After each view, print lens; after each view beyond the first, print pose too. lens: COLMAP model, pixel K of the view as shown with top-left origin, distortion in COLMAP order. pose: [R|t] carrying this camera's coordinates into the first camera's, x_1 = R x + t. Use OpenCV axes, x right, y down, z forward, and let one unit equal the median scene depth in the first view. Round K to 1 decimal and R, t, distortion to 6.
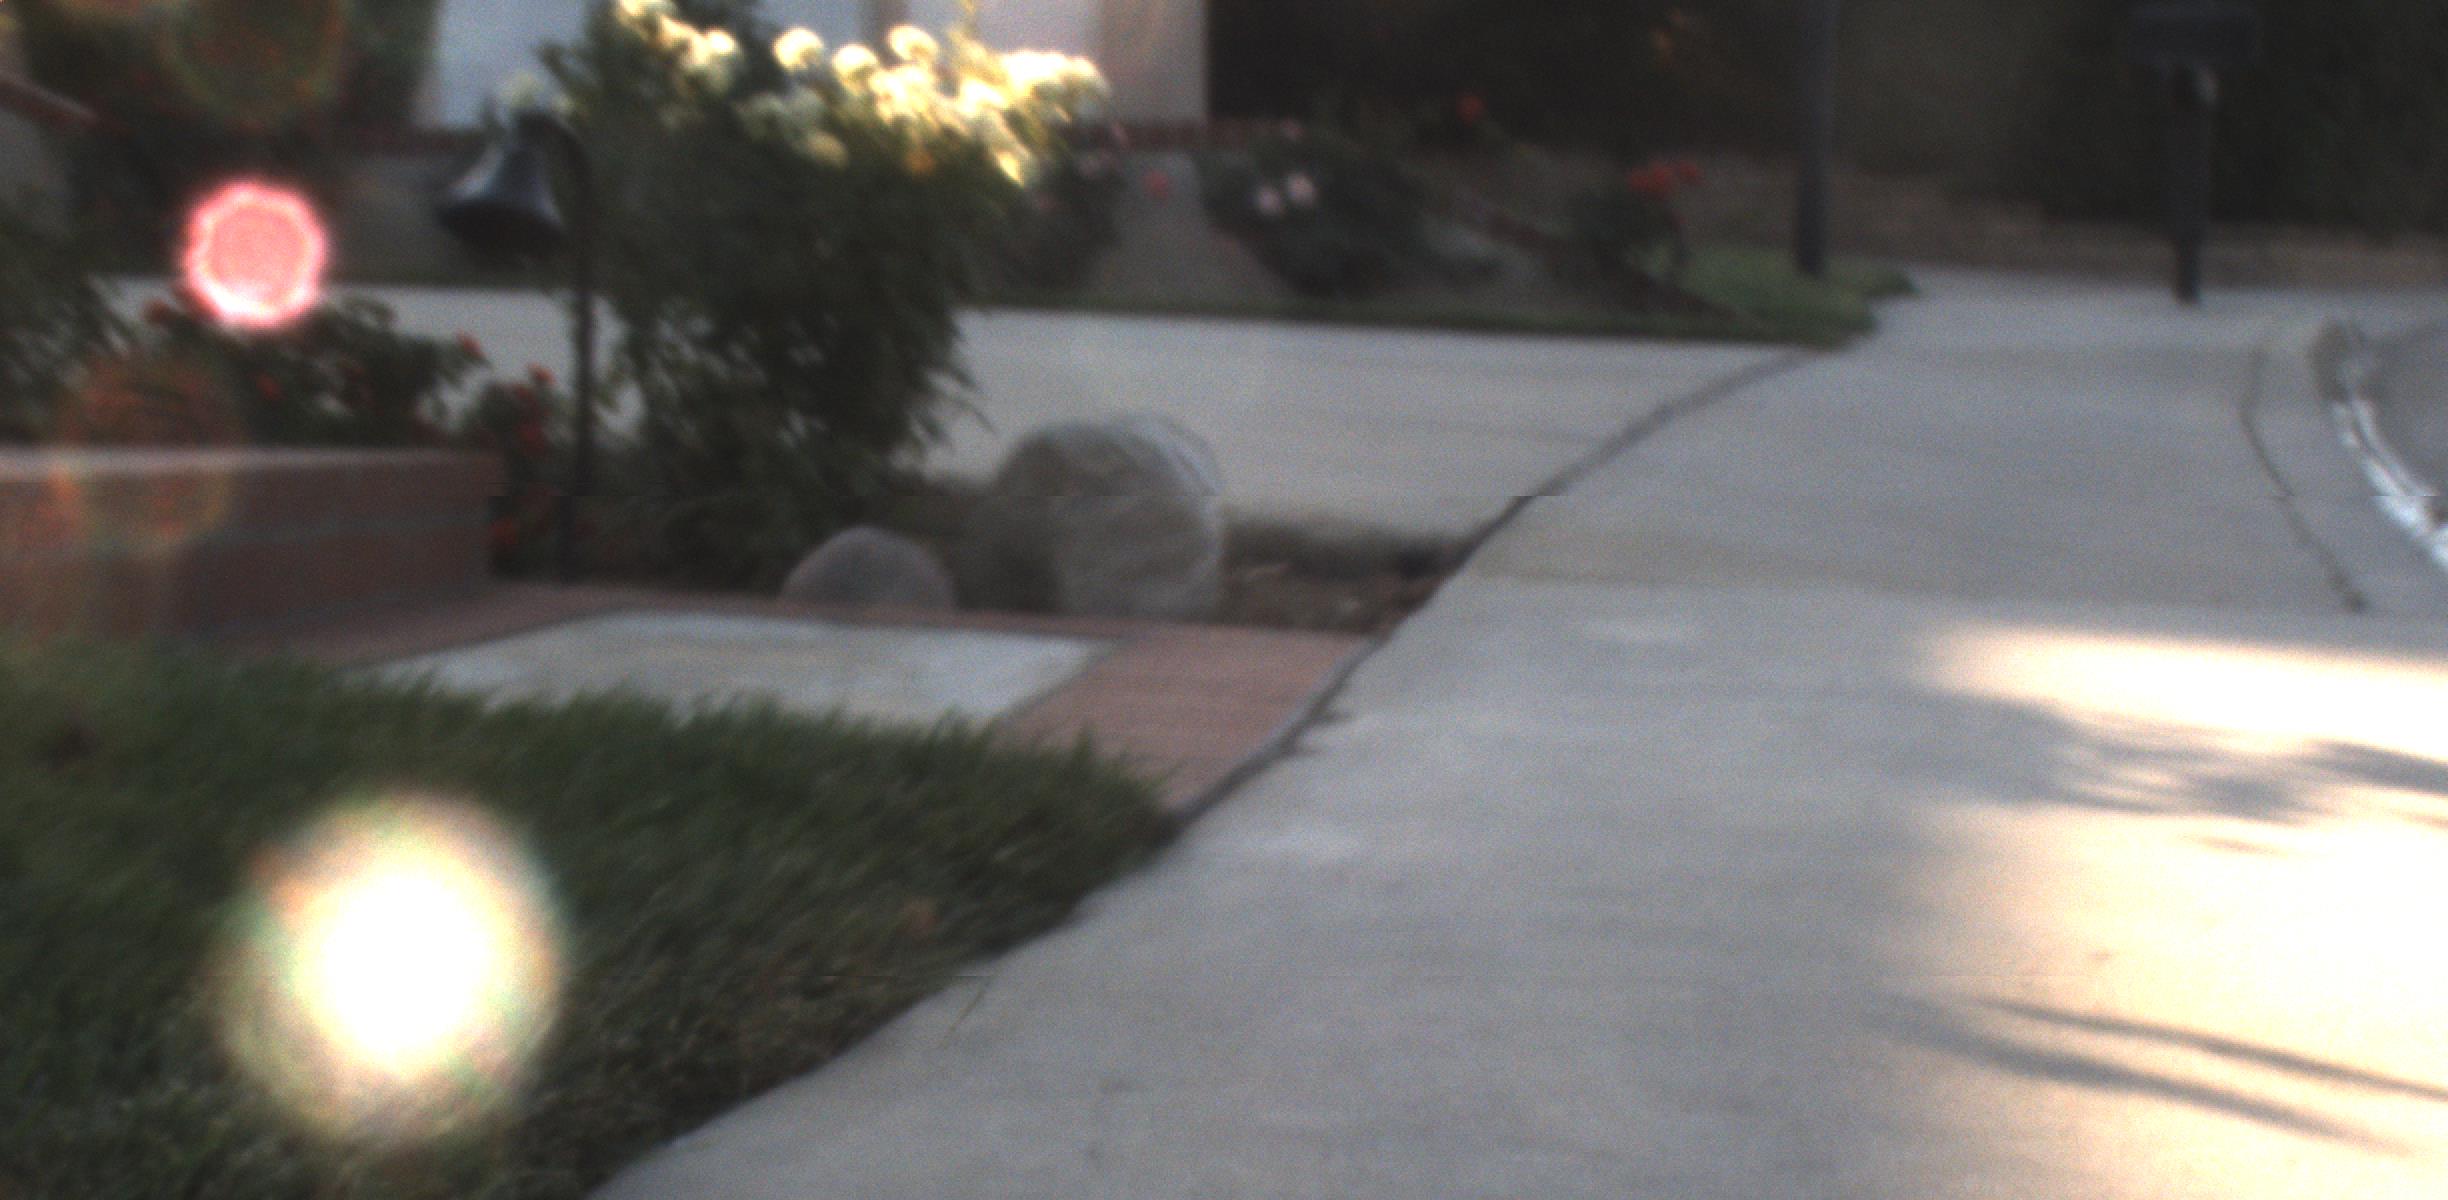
lens RADIAL K [[4995.9, 0, 1292.3], [0, 4995.9, 604.5], [0, 0, 1]] dist [-0.056607, 0.673581]
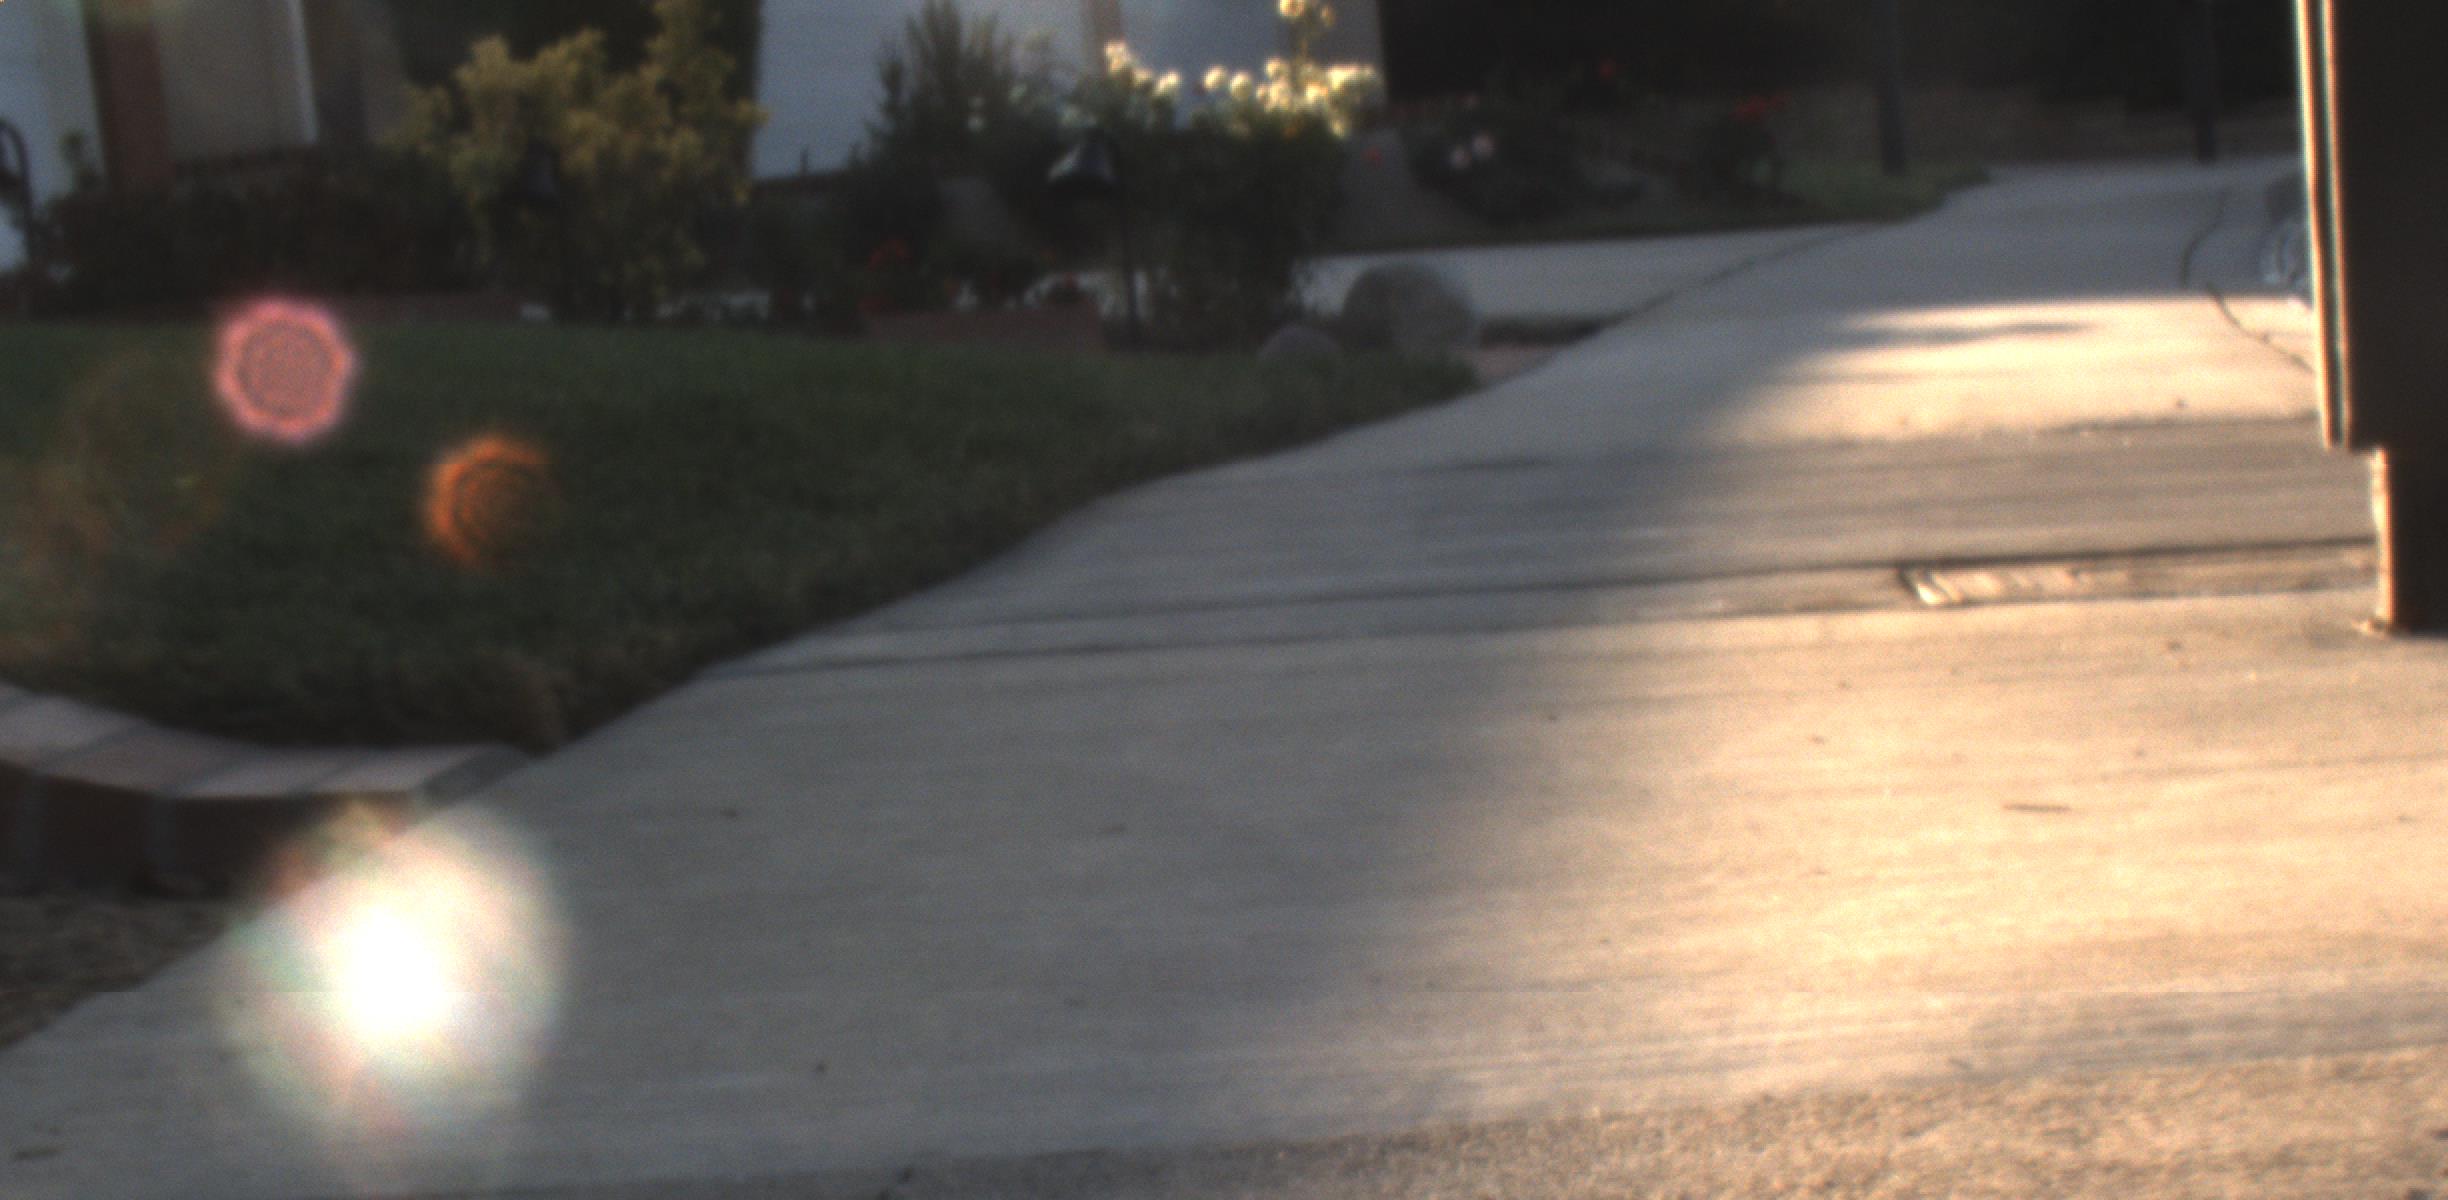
lens RADIAL K [[4995.9, 0, 1292.3], [0, 4995.9, 604.5], [0, 0, 1]] dist [-0.056607, 0.673581]
pose [[0.993632, -0.104663, -0.041729, -0.006373], [0.104746, 0.994499, -0.000202, 0.035054], [0.041521, -0.004170, 0.999129, -0.344806]]
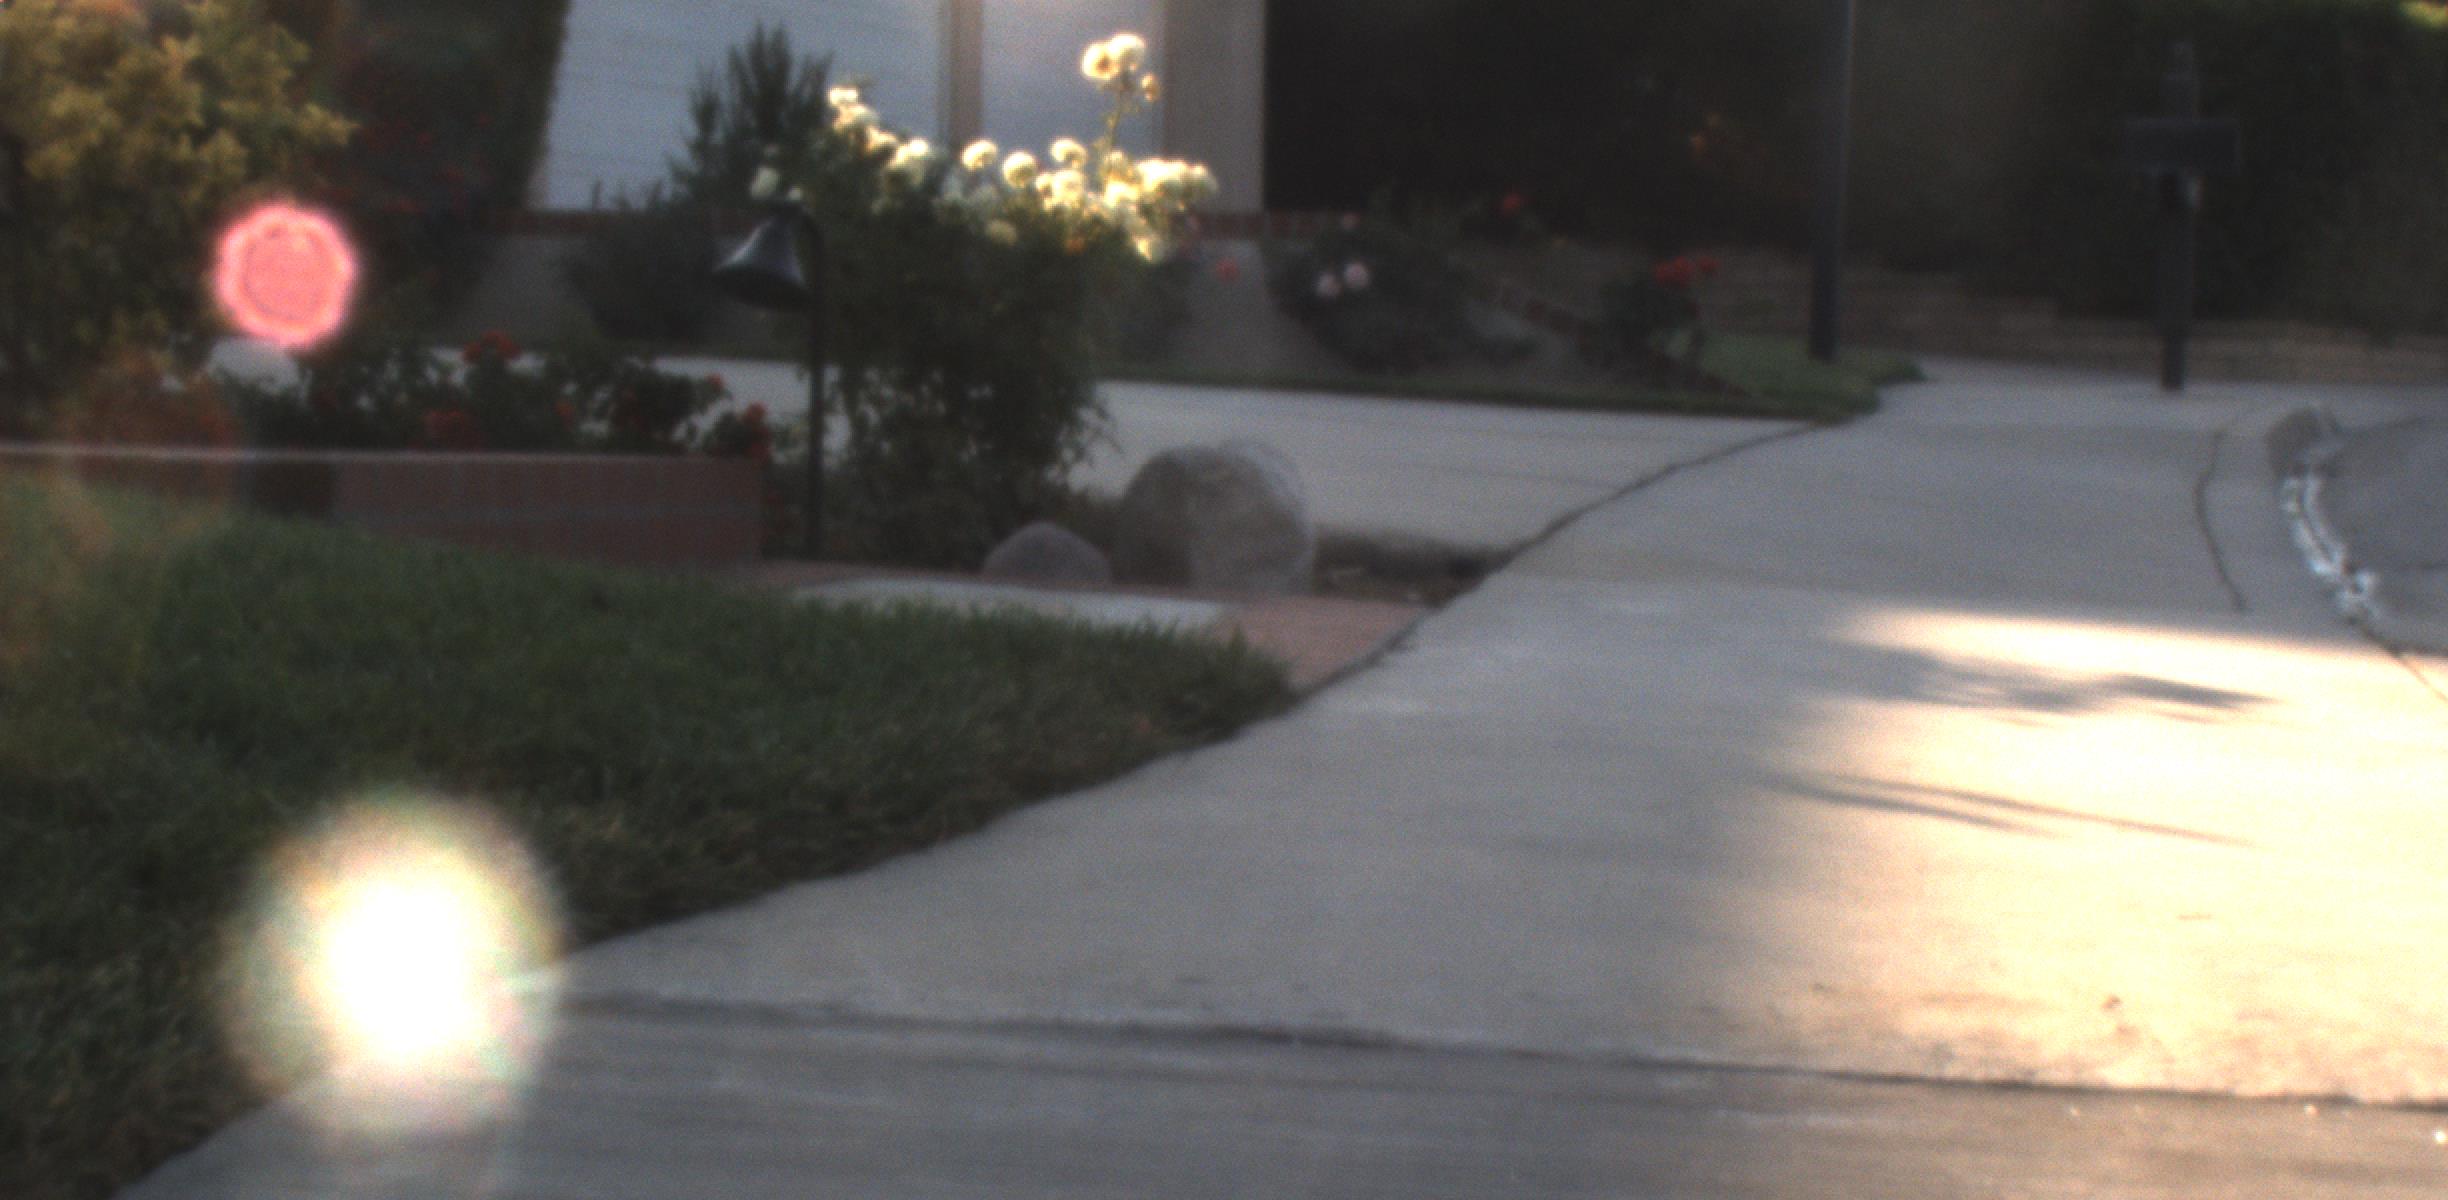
lens RADIAL K [[4995.9, 0, 1292.3], [0, 4995.9, 604.5], [0, 0, 1]] dist [-0.056607, 0.673581]
pose [[0.999884, 0.013319, -0.007412, -0.003446], [-0.013450, 0.999749, -0.017935, 0.010653], [0.007172, 0.018033, 0.999812, -0.112367]]
